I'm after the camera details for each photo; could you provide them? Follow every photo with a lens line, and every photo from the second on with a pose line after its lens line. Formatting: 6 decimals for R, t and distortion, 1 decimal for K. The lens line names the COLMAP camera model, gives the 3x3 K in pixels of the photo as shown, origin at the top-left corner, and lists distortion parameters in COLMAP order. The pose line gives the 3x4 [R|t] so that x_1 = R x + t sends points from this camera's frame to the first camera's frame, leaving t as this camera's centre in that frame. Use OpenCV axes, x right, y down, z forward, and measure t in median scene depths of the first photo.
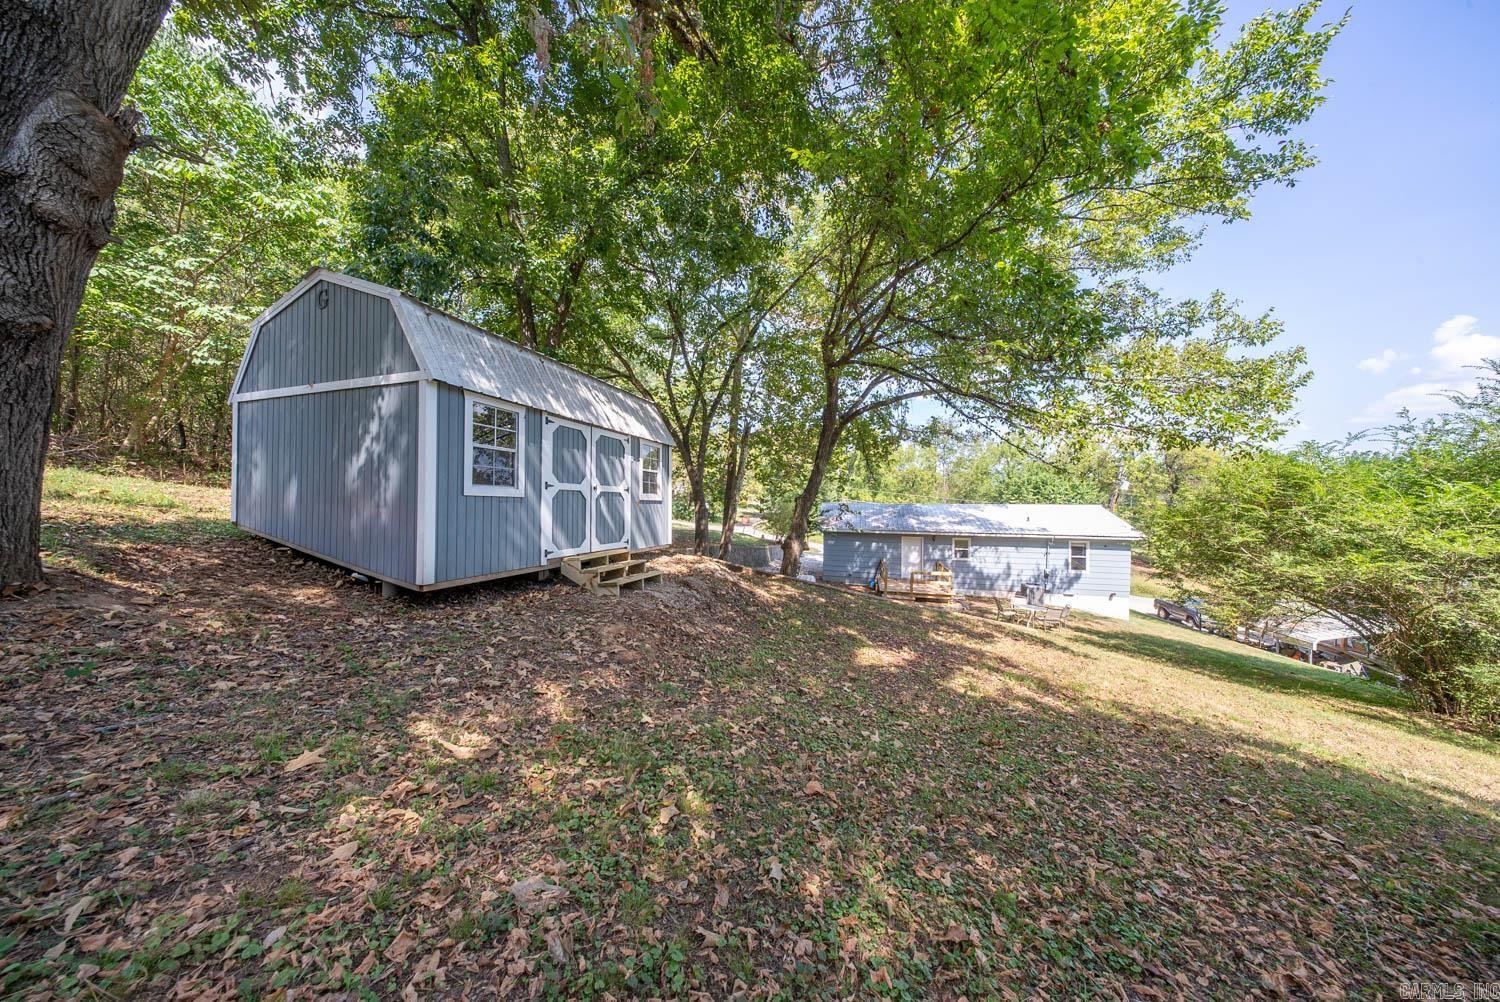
lens RADIAL K [[443.9, 0, 751.7], [0, 443.9, 506.2], [0, 0, 1]] dist [0.011140, -0.004148]
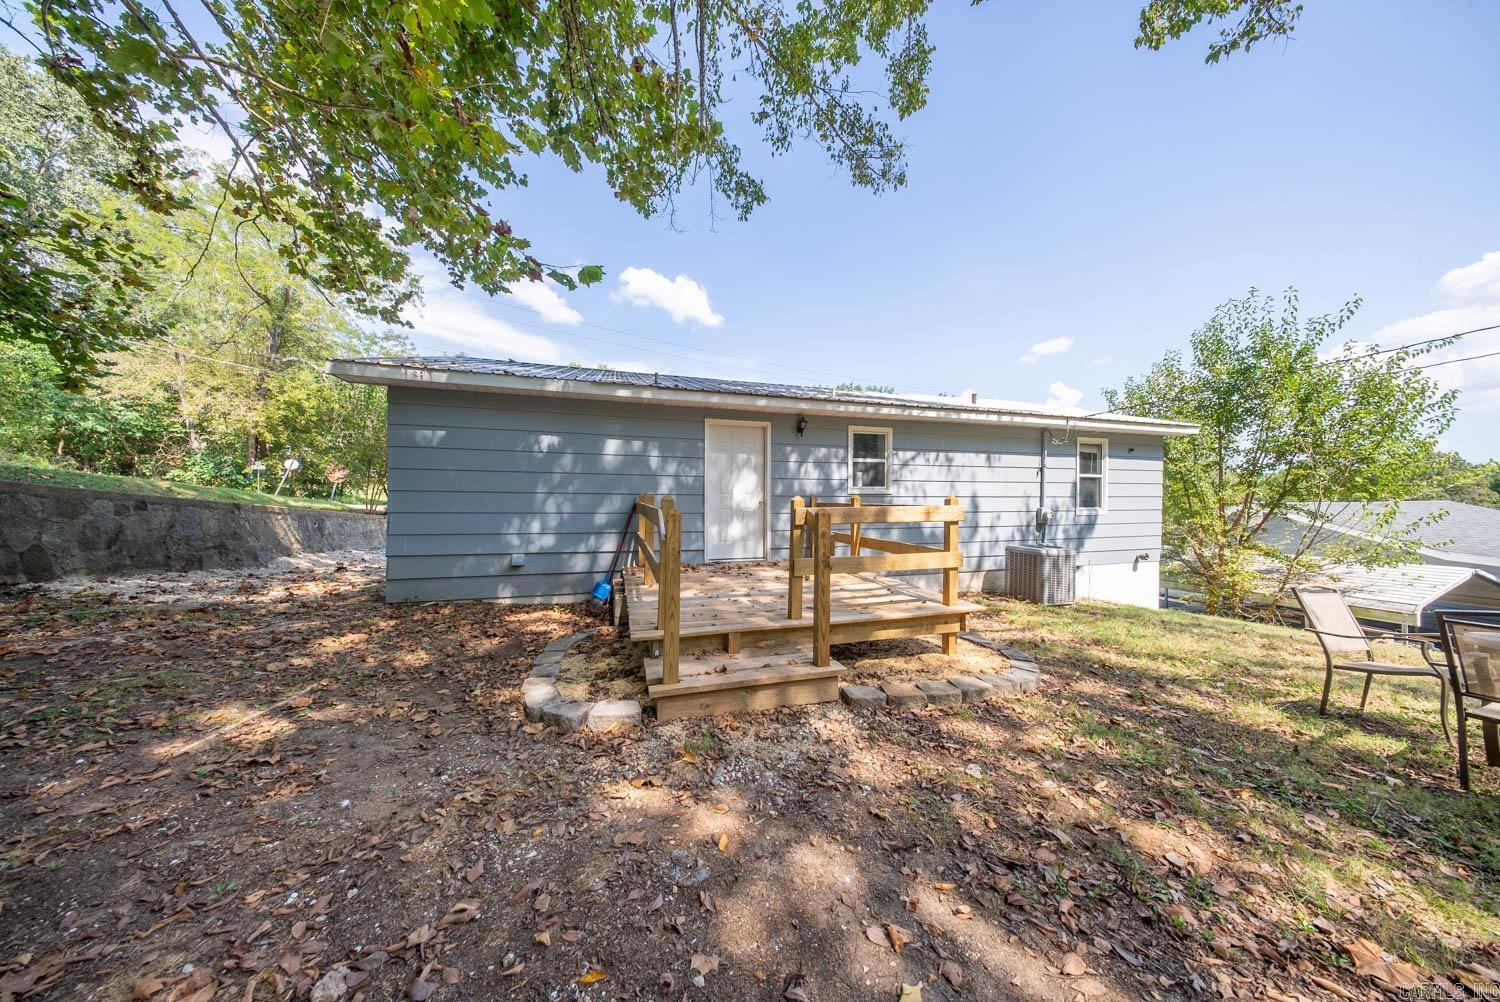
lens RADIAL K [[441.6, 0, 750.0], [0, 441.6, 501.0], [0, 0, 1]] dist [0.000783, 0.000039]
pose [[0.860847, -0.008590, 0.508792, 0.685908], [0.012687, 0.999909, -0.004583, 0.397714], [-0.508706, 0.010401, 0.860877, 2.358593]]
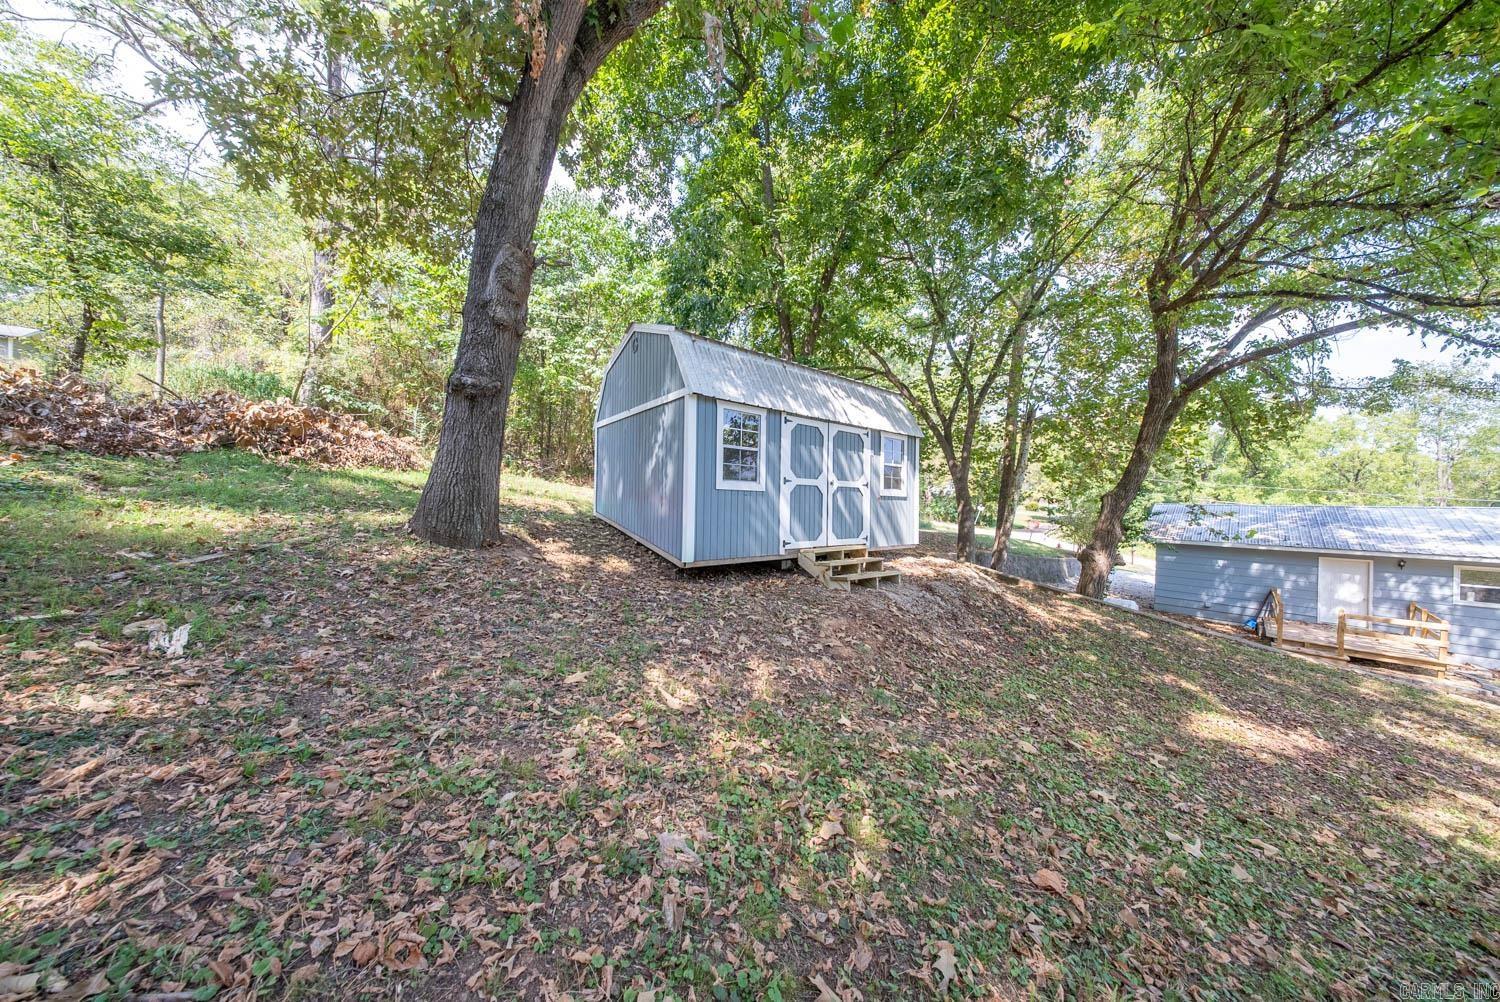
lens RADIAL K [[443.9, 0, 751.7], [0, 443.9, 506.2], [0, 0, 1]] dist [0.011140, -0.004148]
pose [[0.831189, 0.006333, -0.555954, 0.056798], [-0.009364, 0.999953, -0.002609, 0.015670], [0.555911, 0.007374, 0.831209, 0.054935]]
